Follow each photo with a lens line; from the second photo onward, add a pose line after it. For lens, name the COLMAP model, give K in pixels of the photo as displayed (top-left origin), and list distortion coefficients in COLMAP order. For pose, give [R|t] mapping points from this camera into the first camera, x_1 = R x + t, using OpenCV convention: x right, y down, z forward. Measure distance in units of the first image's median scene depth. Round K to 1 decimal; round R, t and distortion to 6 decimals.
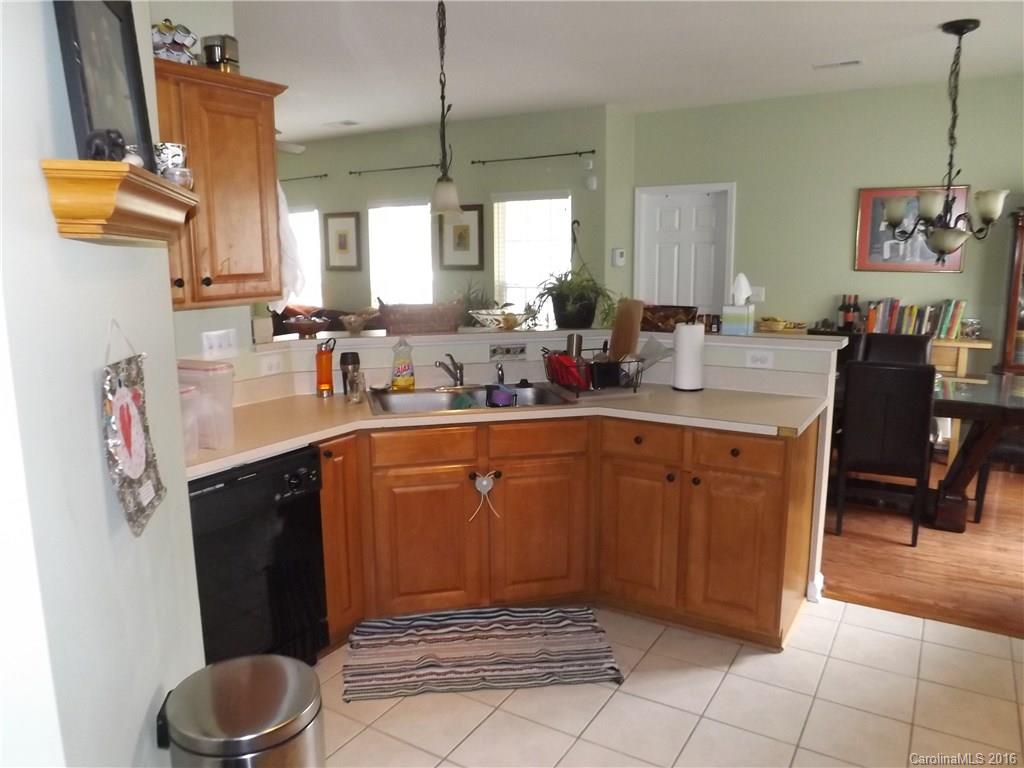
lens RADIAL K [[706.0, 0, 510.8], [0, 706.0, 385.2], [0, 0, 1]] dist [-0.058659, 0.013858]
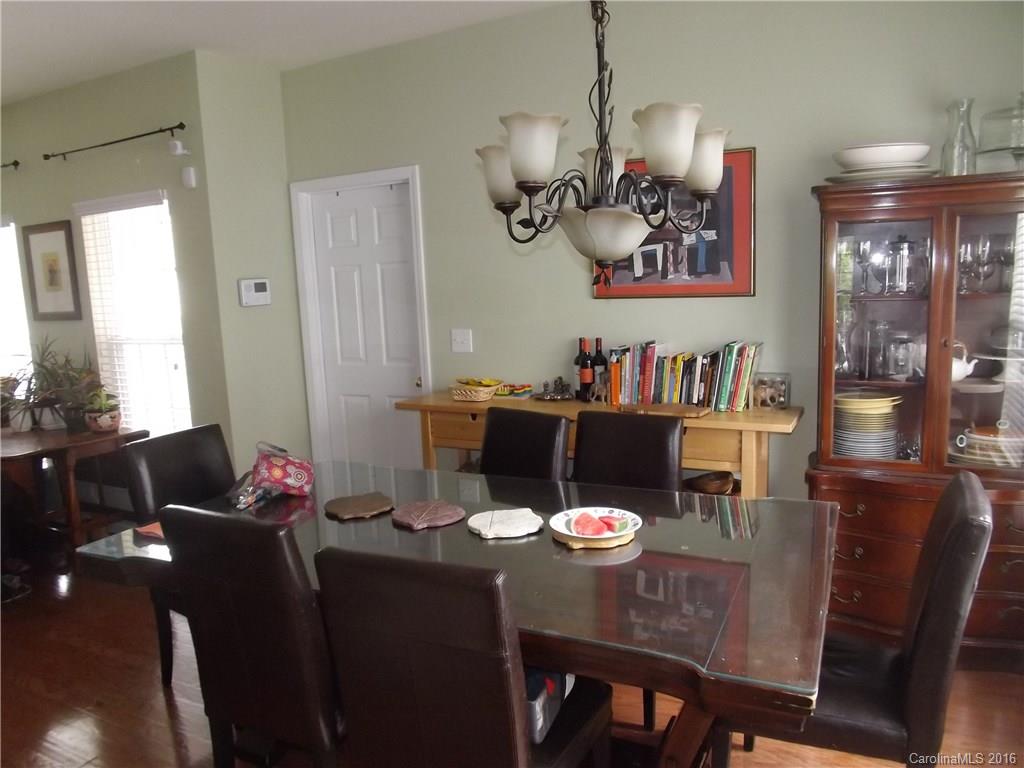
lens RADIAL K [[706.0, 0, 508.3], [0, 706.0, 404.6], [0, 0, 1]] dist [-0.058659, 0.013858]
pose [[0.995695, -0.053702, 0.075544, 0.631075], [0.053420, 0.998556, 0.005748, -0.135562], [-0.075744, -0.001688, 0.997126, 0.666085]]
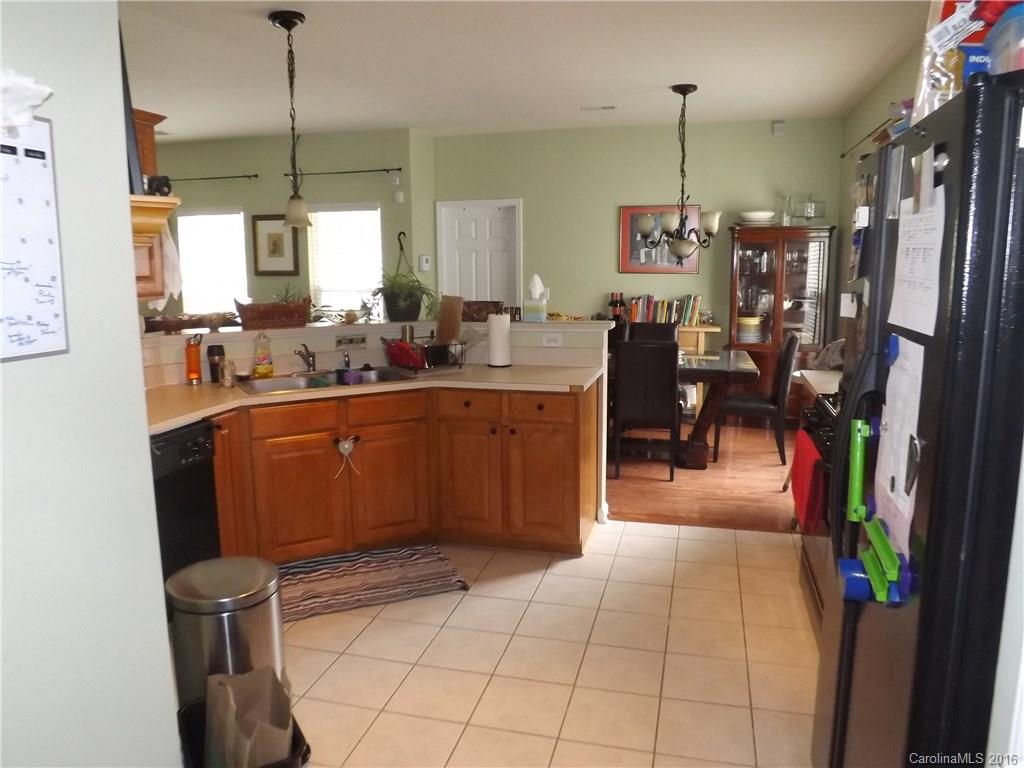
lens RADIAL K [[706.0, 0, 508.8], [0, 706.0, 378.0], [0, 0, 1]] dist [-0.058659, 0.013858]
pose [[0.956433, -0.045119, 0.288444, -0.098695], [0.050619, 0.998650, -0.011634, 0.042499], [-0.287530, 0.025728, 0.957426, -0.216890]]
